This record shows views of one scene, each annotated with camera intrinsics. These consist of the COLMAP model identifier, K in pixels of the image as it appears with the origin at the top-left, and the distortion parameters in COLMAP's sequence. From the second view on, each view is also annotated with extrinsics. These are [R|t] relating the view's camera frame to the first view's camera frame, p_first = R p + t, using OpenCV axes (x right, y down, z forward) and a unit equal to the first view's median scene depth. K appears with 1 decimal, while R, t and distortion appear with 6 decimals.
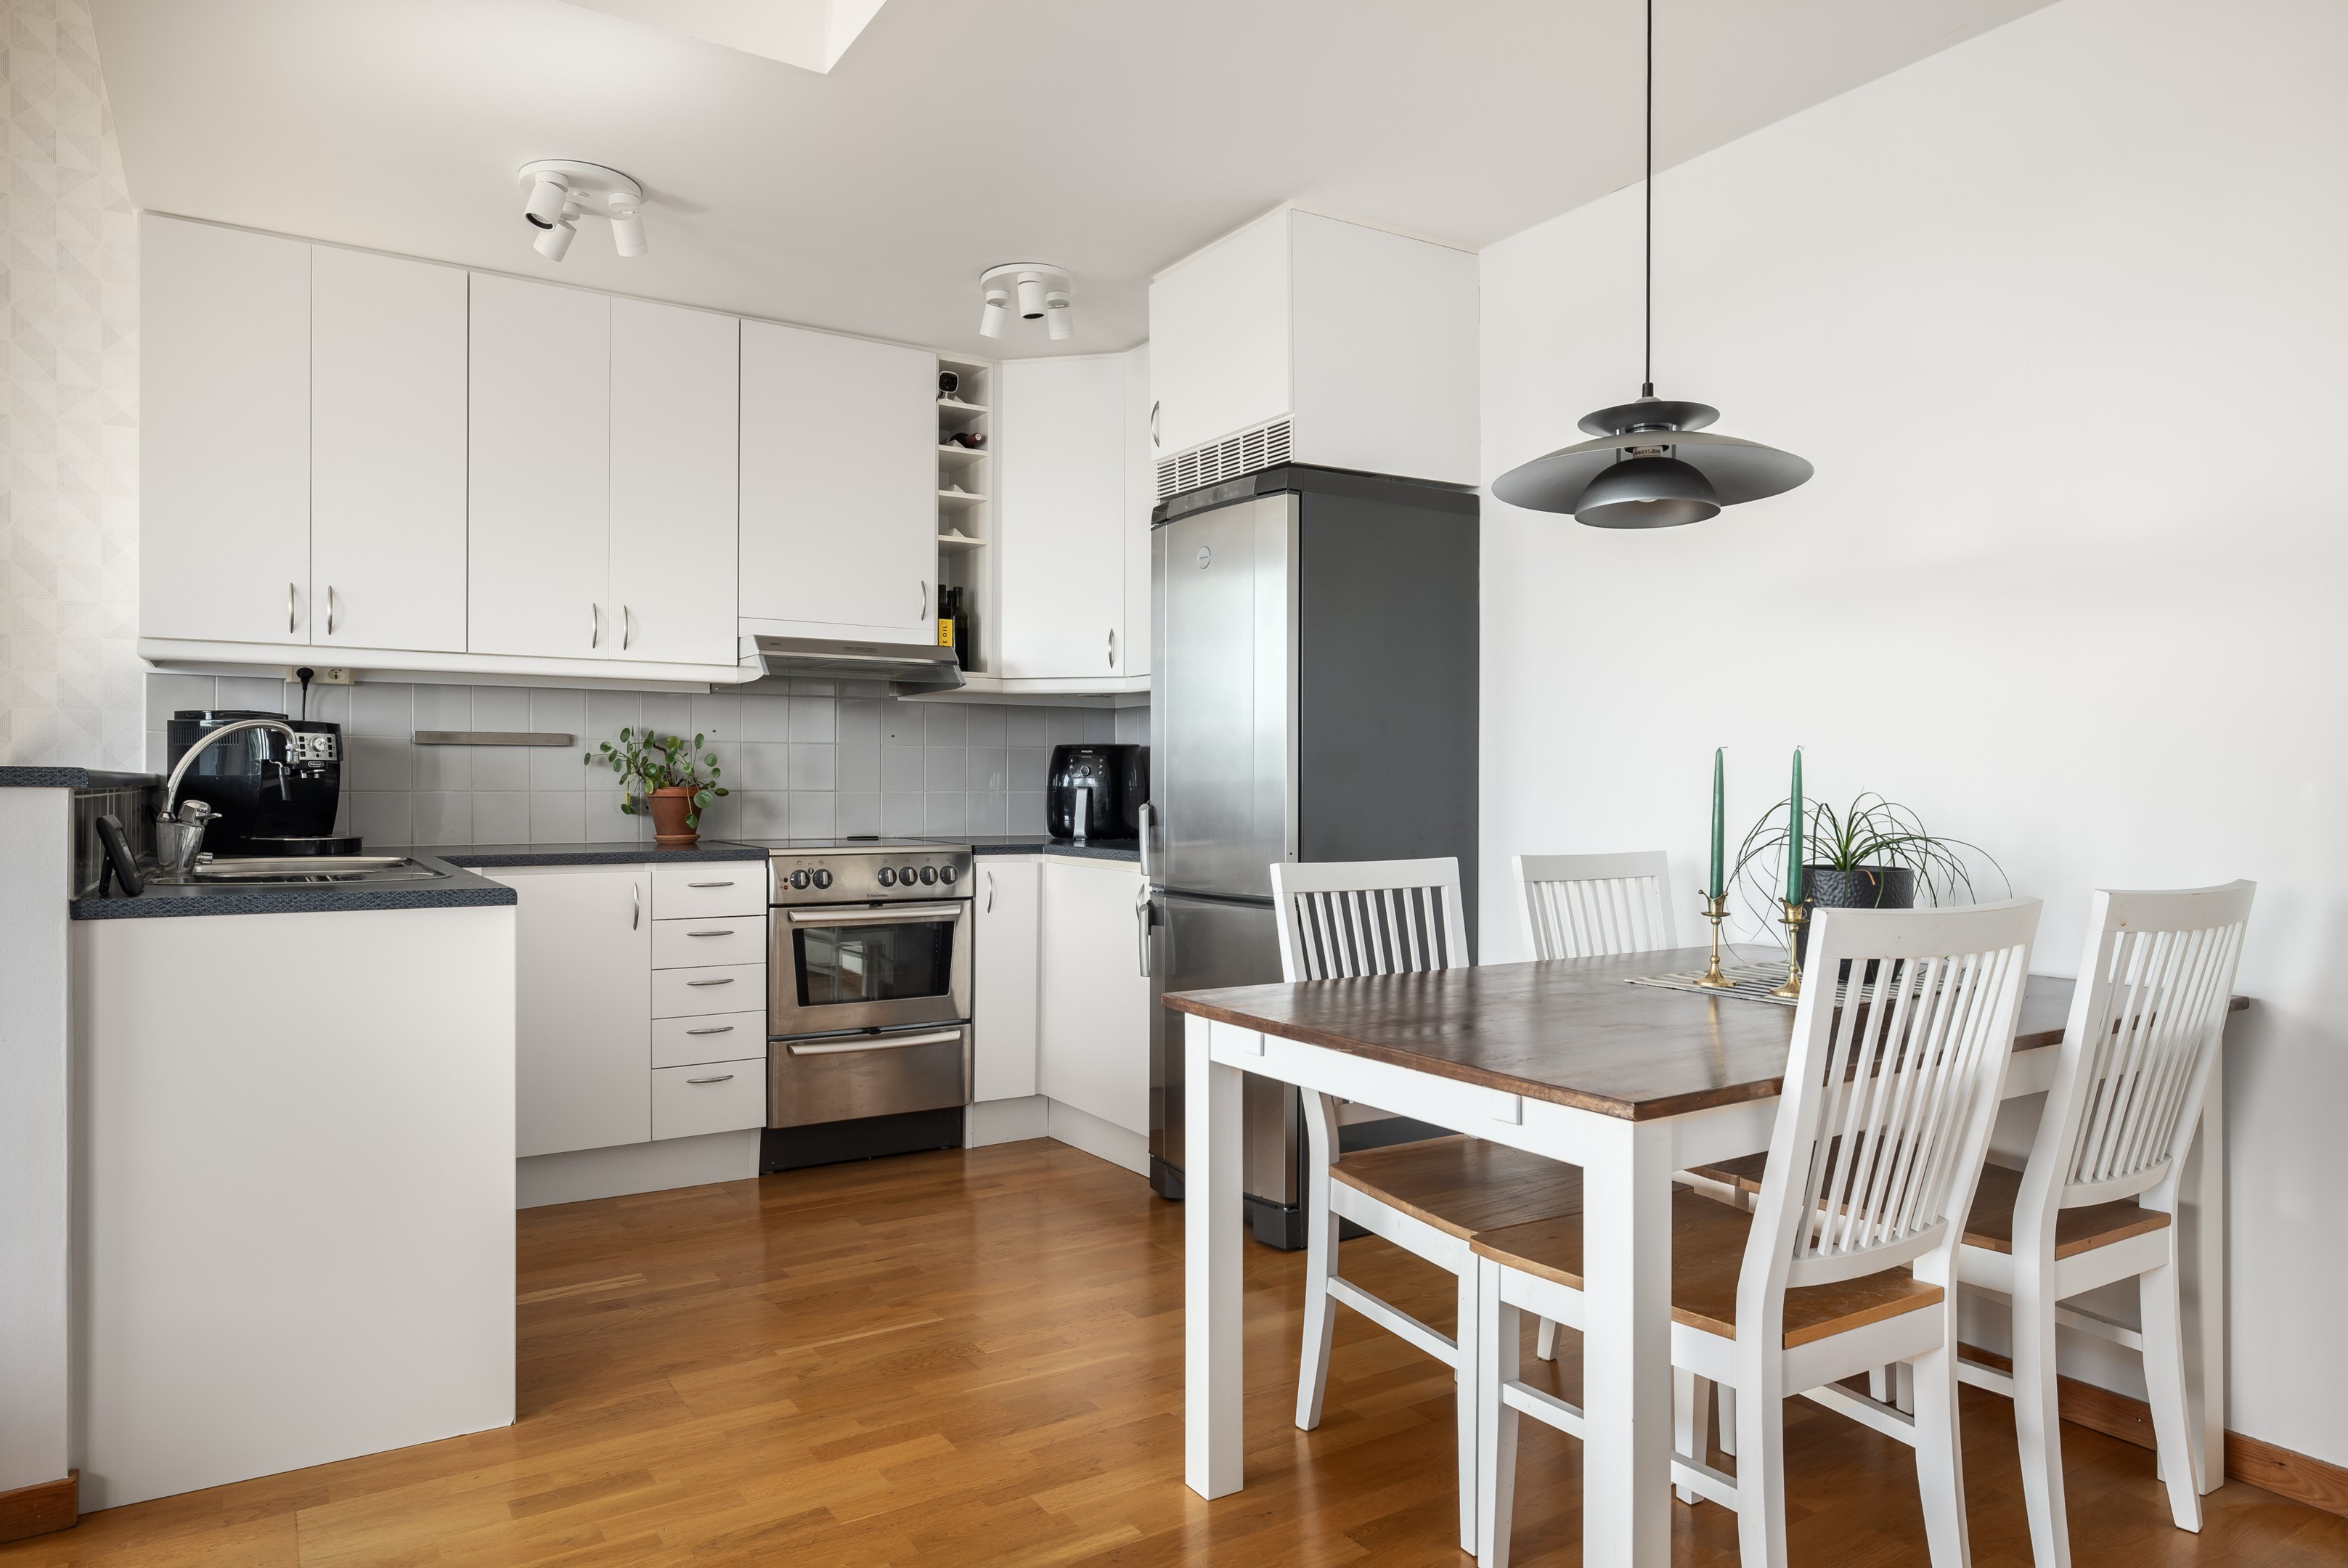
lens RADIAL K [[1459.1, 0, 1171.8], [0, 1459.1, 789.0], [0, 0, 1]] dist [-0.000917, -0.001973]
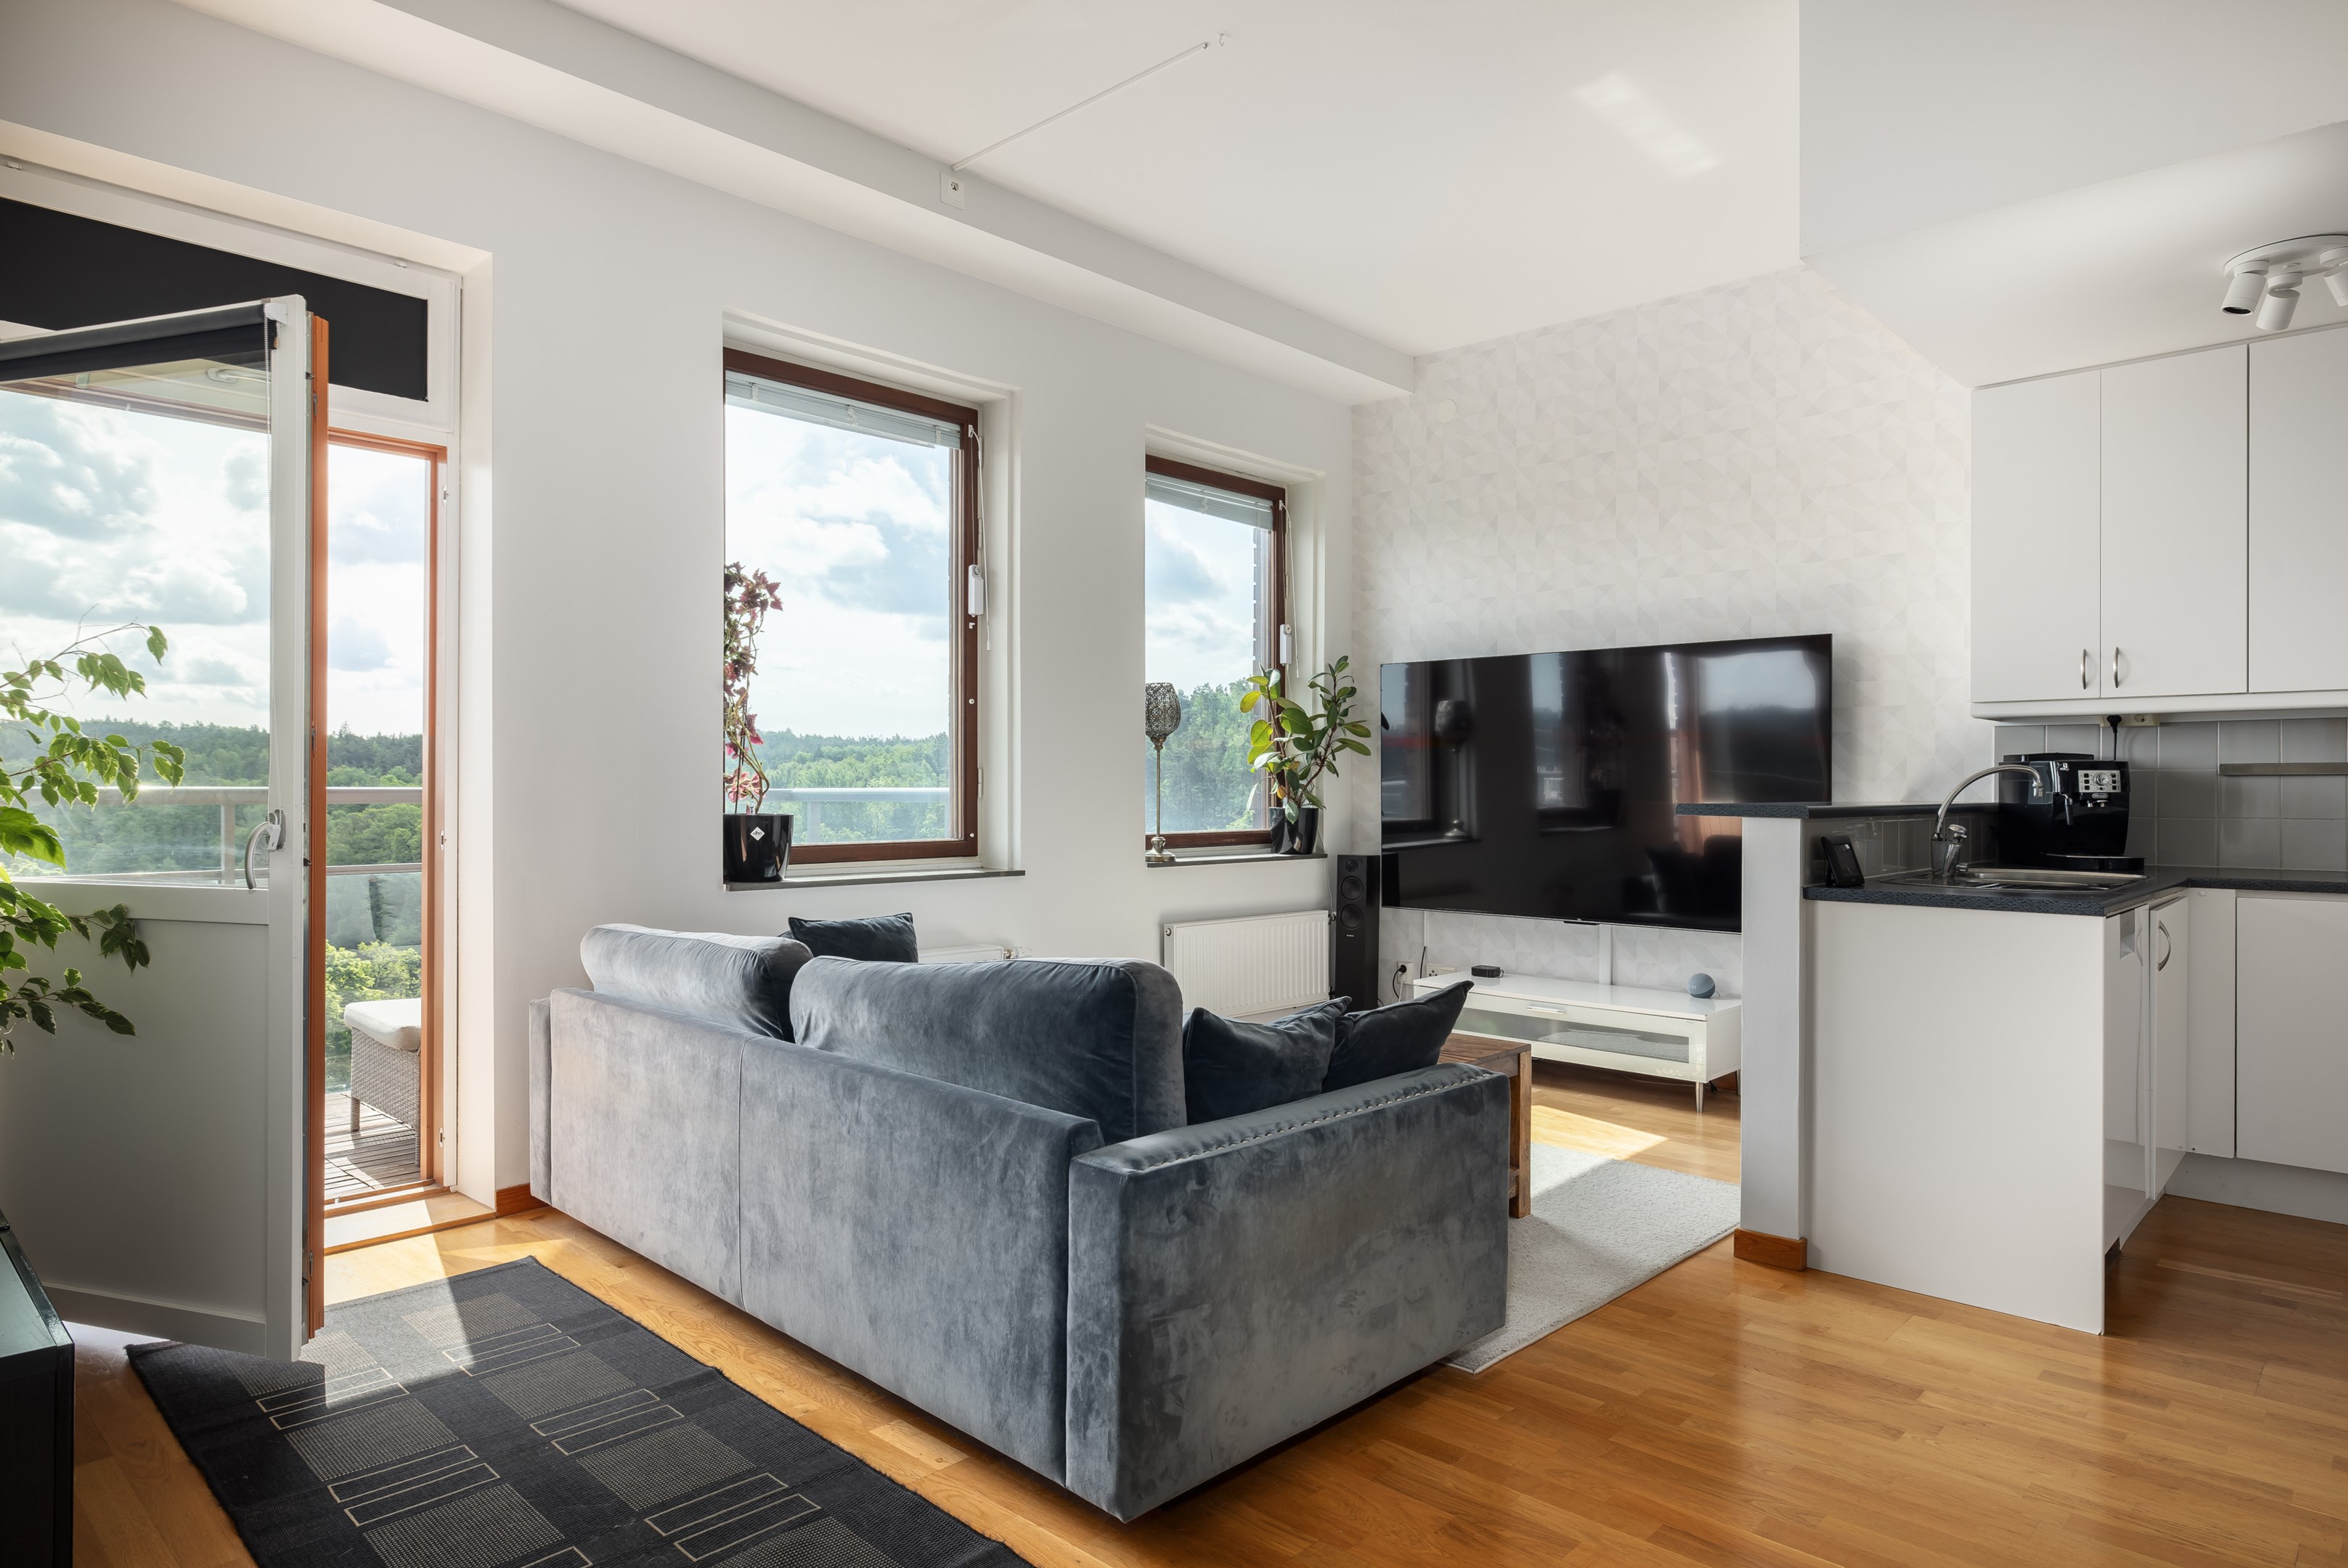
lens RADIAL K [[1387.9, 0, 1164.9], [0, 1387.9, 788.1], [0, 0, 1]] dist [0.003457, -0.000074]
pose [[0.247802, -0.004049, -0.968802, 0.348279], [-0.003817, 0.999979, -0.005156, -0.014435], [0.968803, 0.004975, 0.247782, -0.046963]]
